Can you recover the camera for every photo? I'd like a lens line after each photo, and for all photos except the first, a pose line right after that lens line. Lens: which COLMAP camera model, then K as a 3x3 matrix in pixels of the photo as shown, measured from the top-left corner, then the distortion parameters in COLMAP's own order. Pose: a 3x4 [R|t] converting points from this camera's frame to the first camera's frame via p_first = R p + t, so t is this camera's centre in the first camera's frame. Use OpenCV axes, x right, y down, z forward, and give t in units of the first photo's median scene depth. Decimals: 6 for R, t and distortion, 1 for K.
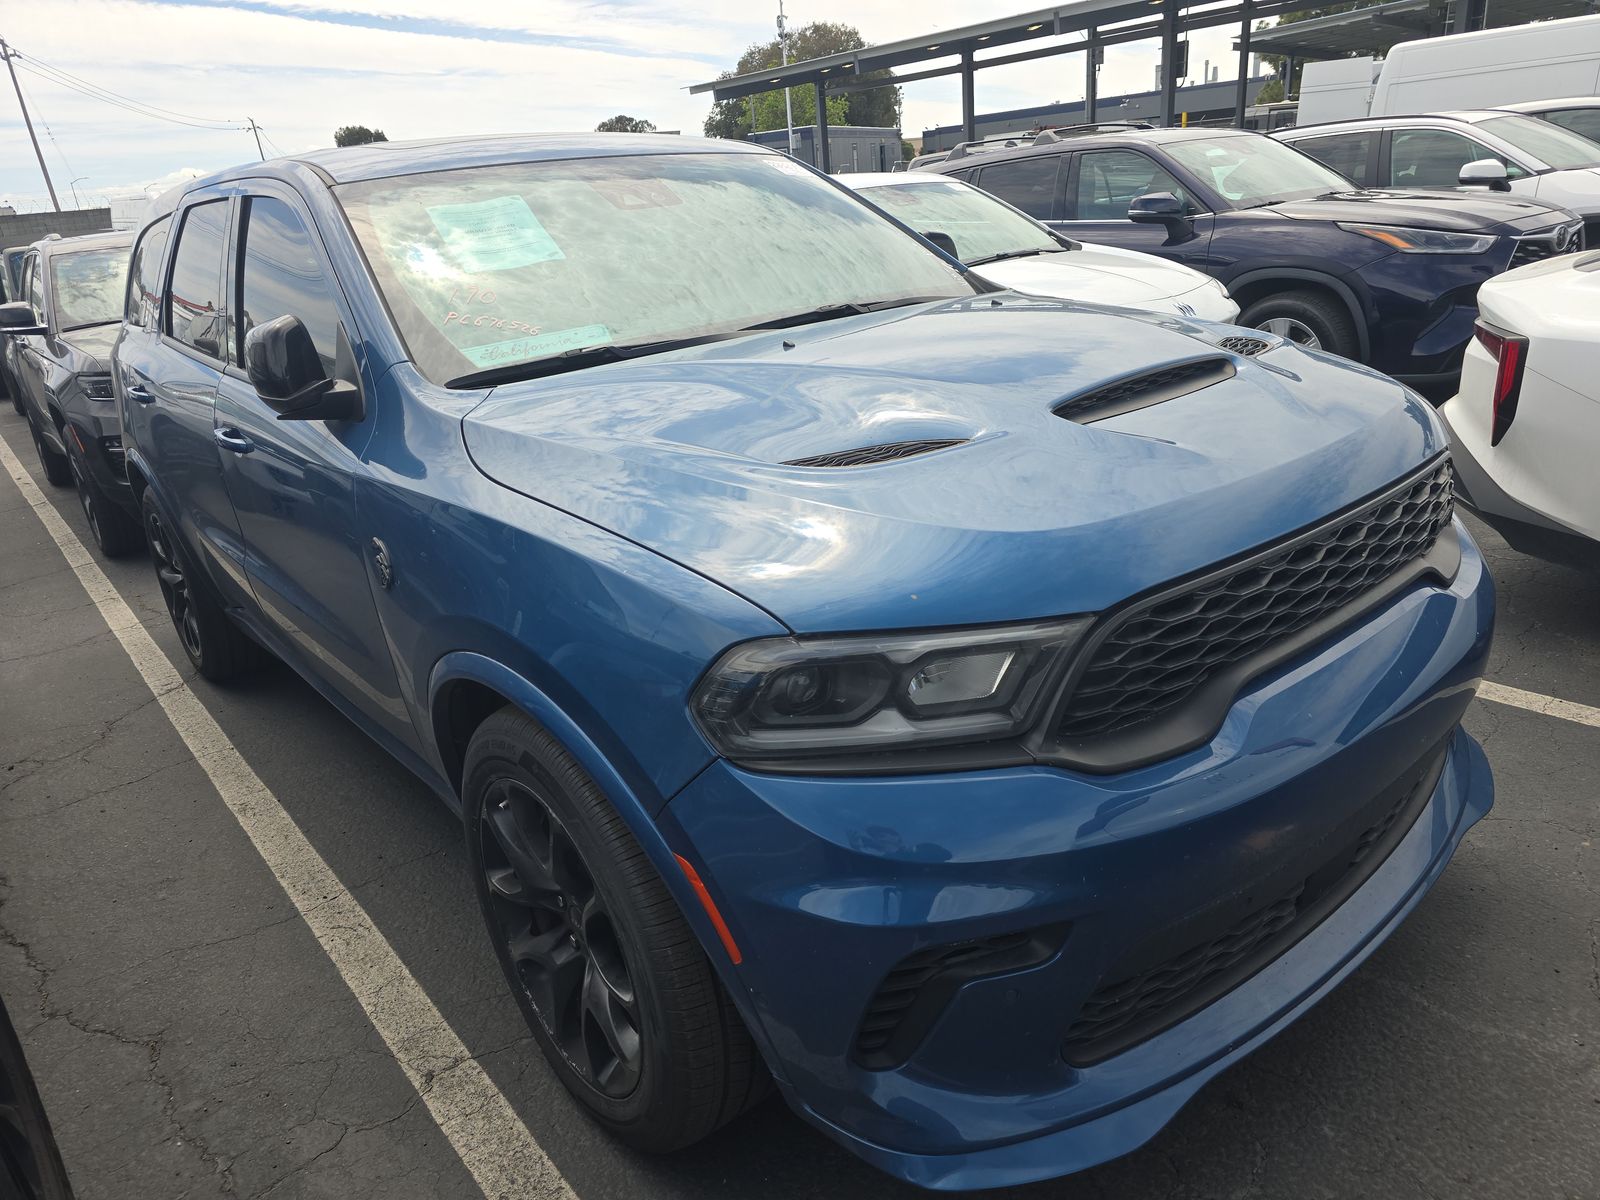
lens RADIAL K [[1083.6, 0, 809.3], [0, 1083.6, 597.4], [0, 0, 1]] dist [0.057956, -0.059426]
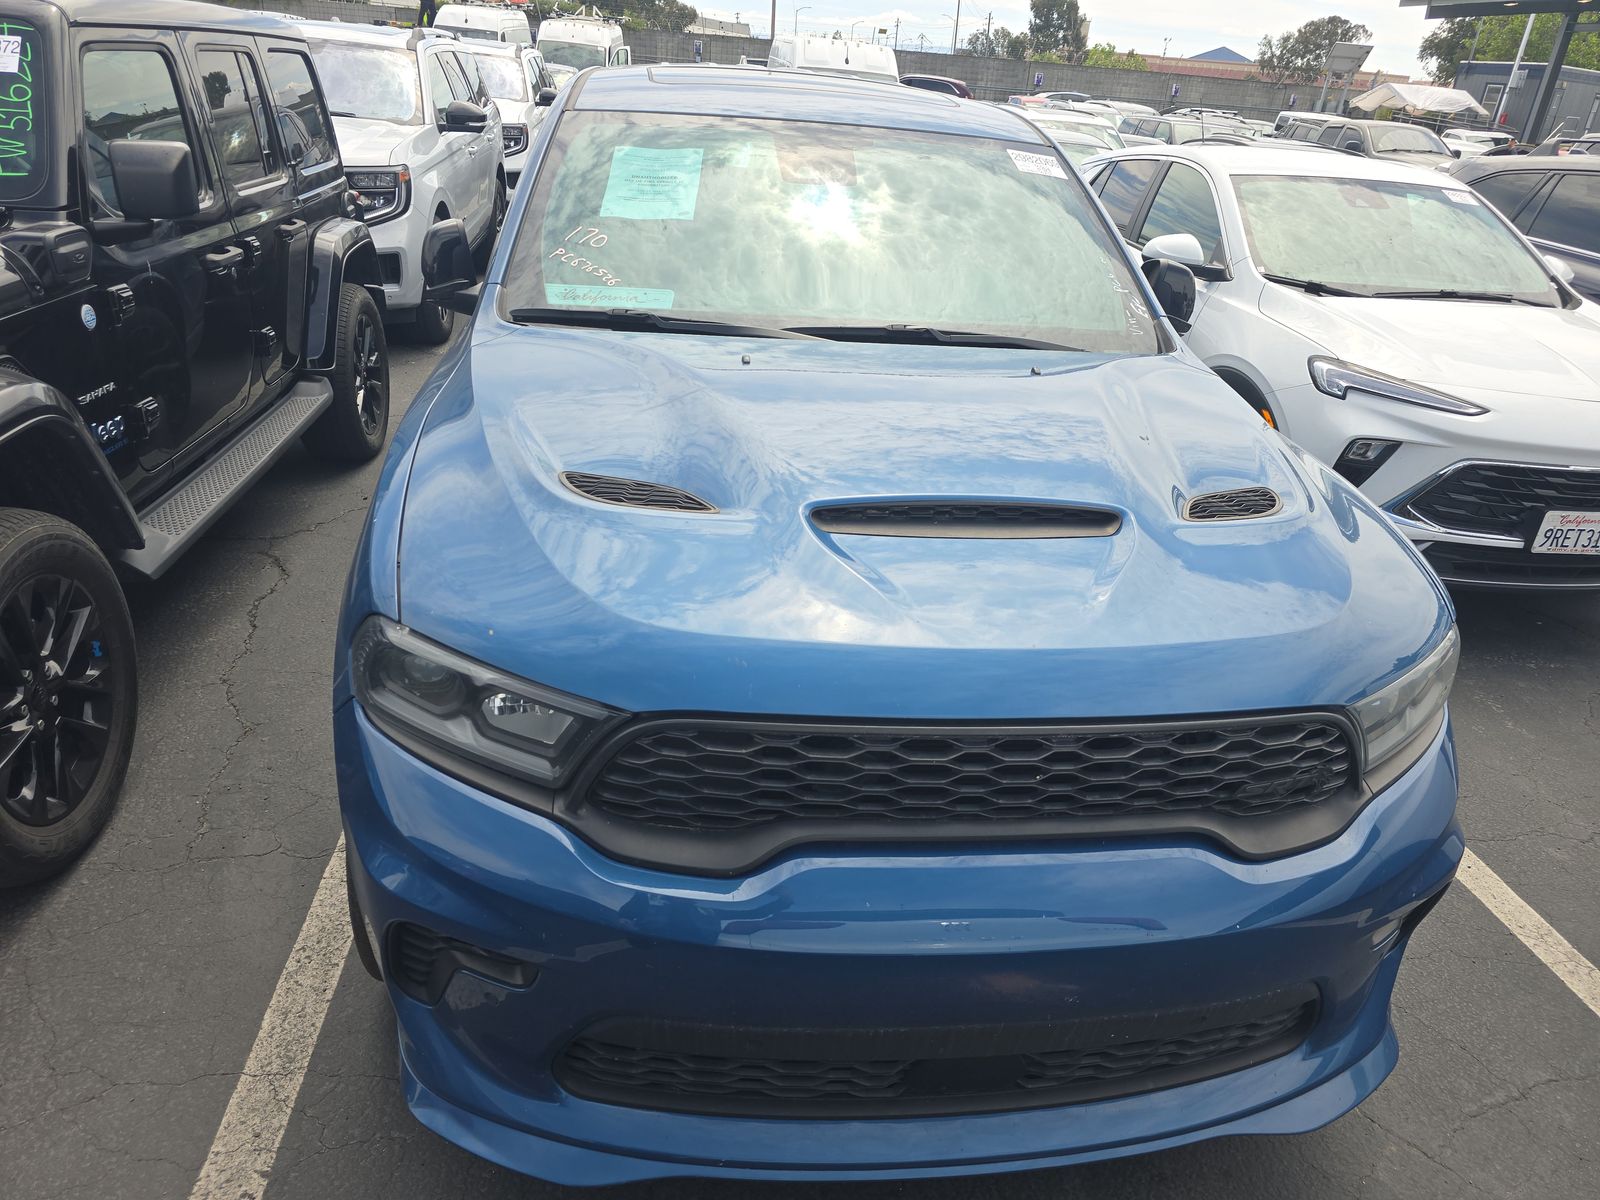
lens RADIAL K [[1083.6, 0, 809.3], [0, 1083.6, 597.4], [0, 0, 1]] dist [0.057956, -0.059426]
pose [[0.845596, 0.362021, -0.392310, 0.564662], [-0.325438, 0.932147, 0.158722, -0.224880], [0.423151, -0.006542, 0.906035, 0.097927]]
